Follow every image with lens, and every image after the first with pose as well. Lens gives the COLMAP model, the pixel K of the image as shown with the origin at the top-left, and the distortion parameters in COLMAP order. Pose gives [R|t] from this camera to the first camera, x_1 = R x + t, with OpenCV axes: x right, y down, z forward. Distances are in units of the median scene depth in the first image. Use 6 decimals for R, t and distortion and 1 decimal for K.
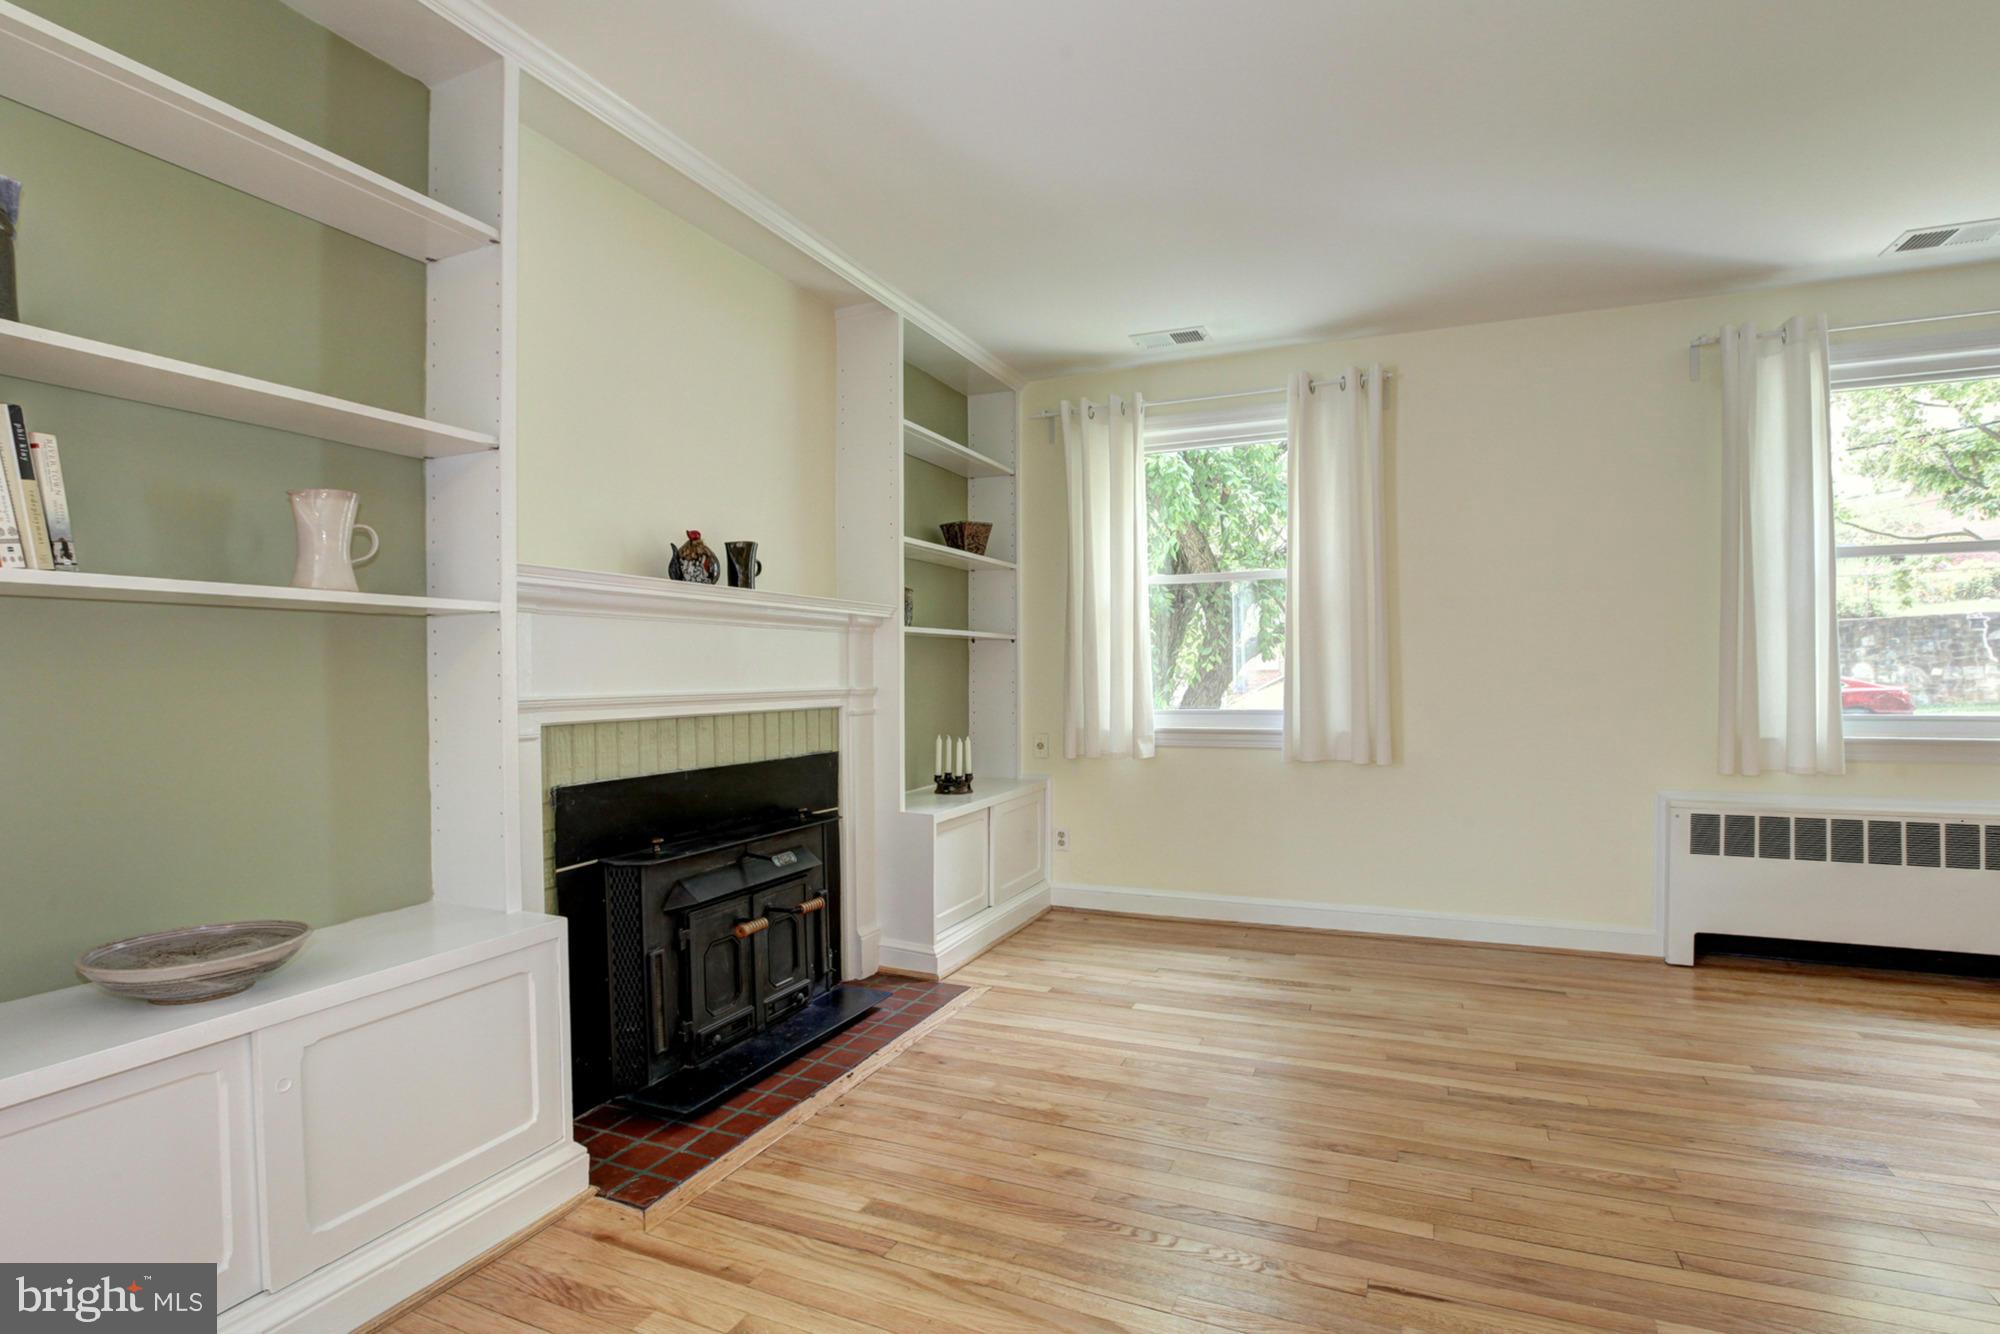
lens RADIAL K [[923.6, 0, 1104.6], [0, 923.6, 691.1], [0, 0, 1]] dist [-0.068060, 0.036564]
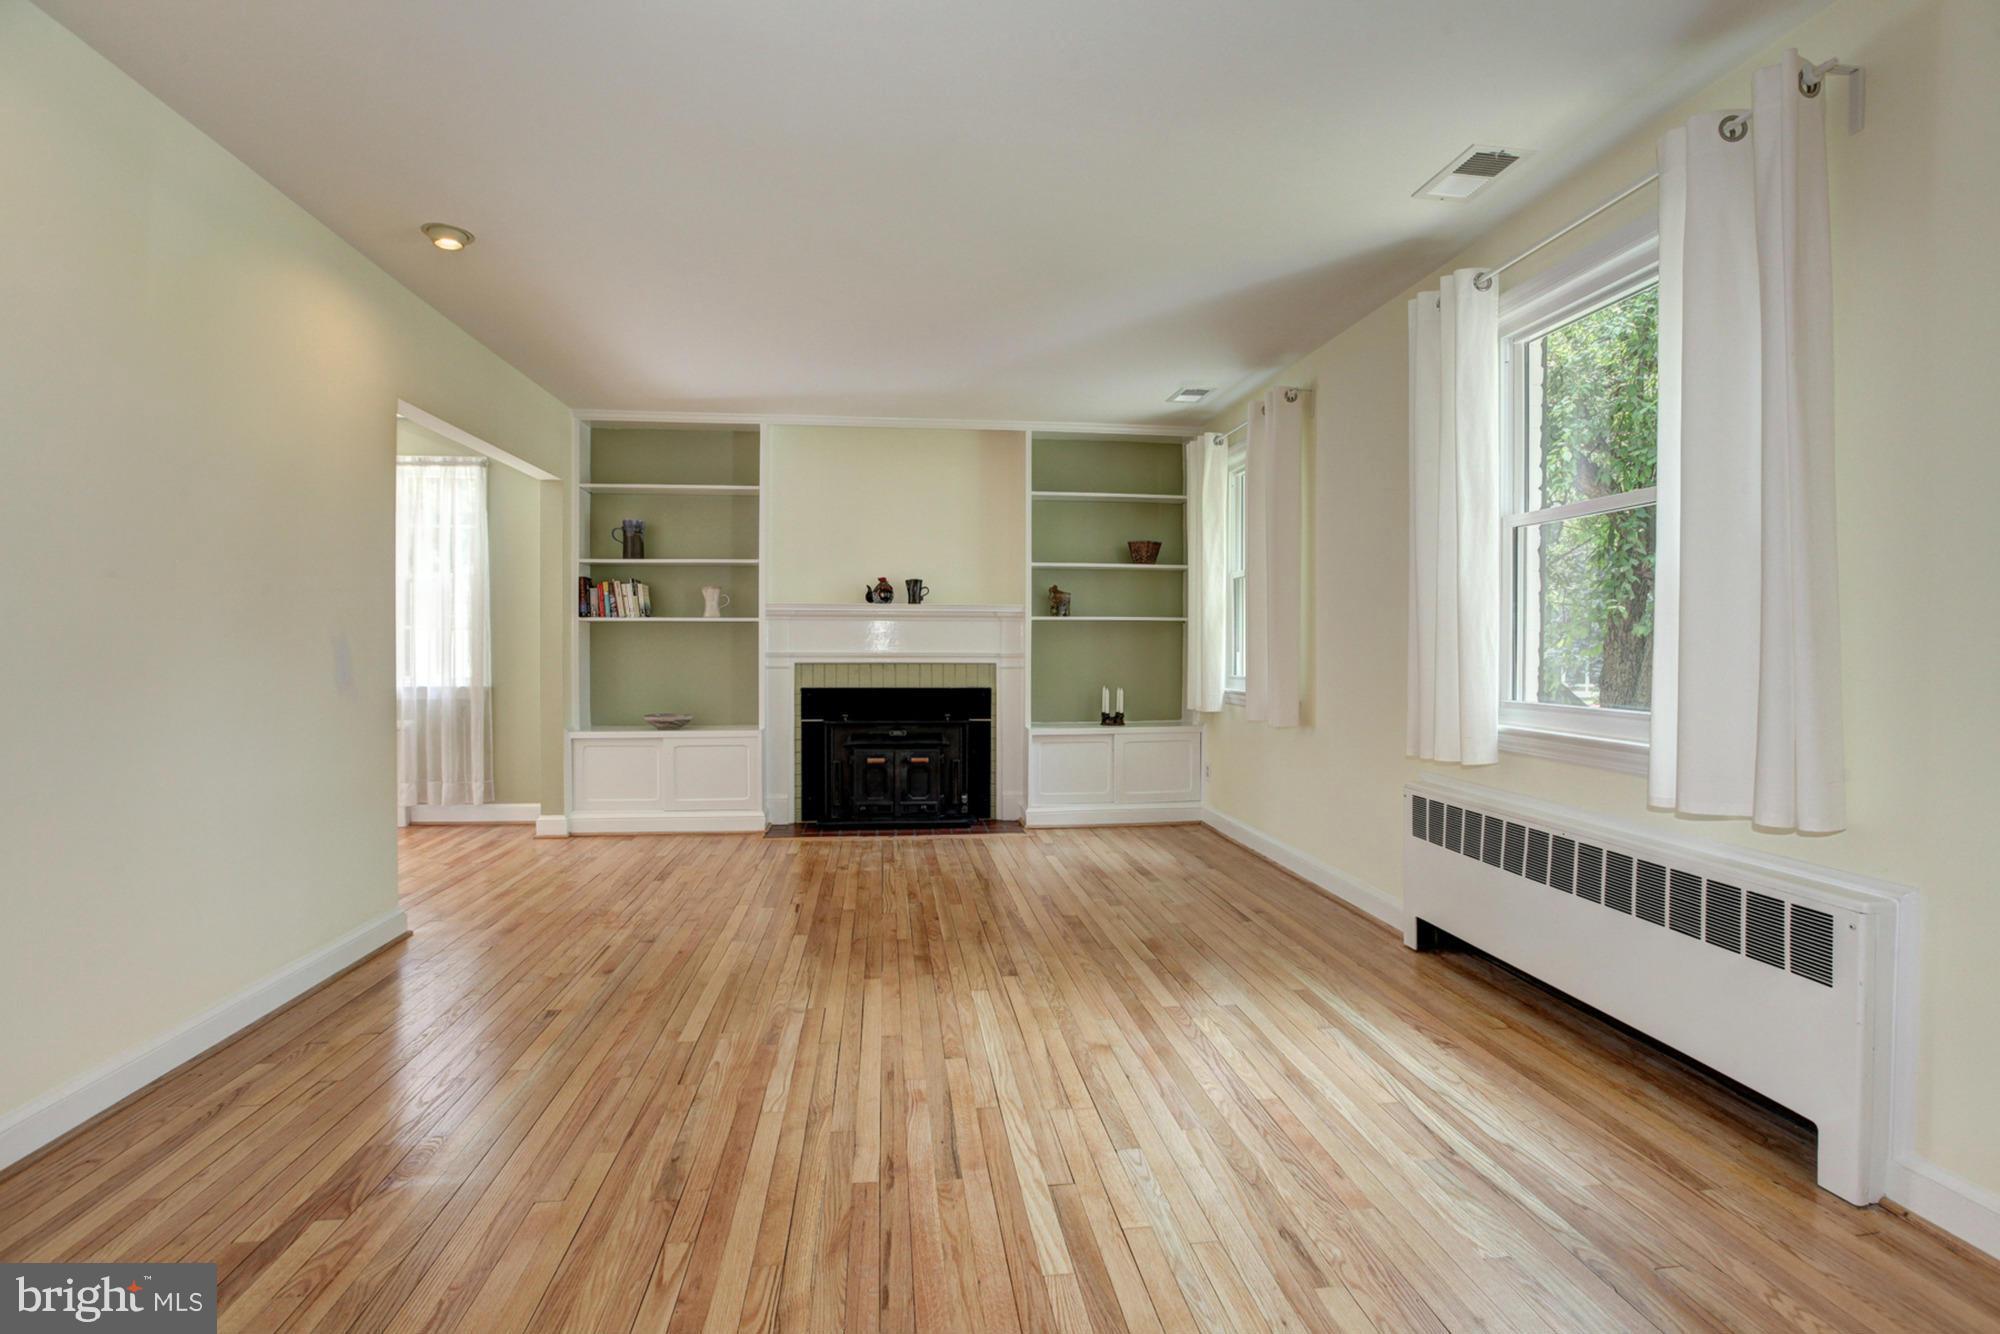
lens RADIAL K [[931.9, 0, 1010.8], [0, 931.9, 667.8], [0, 0, 1]] dist [-0.062665, 0.030553]
pose [[0.508449, 0.029912, -0.860572, 1.295459], [-0.023866, 0.999502, 0.020641, -0.012381], [0.860761, 0.010044, 0.508910, 0.112120]]
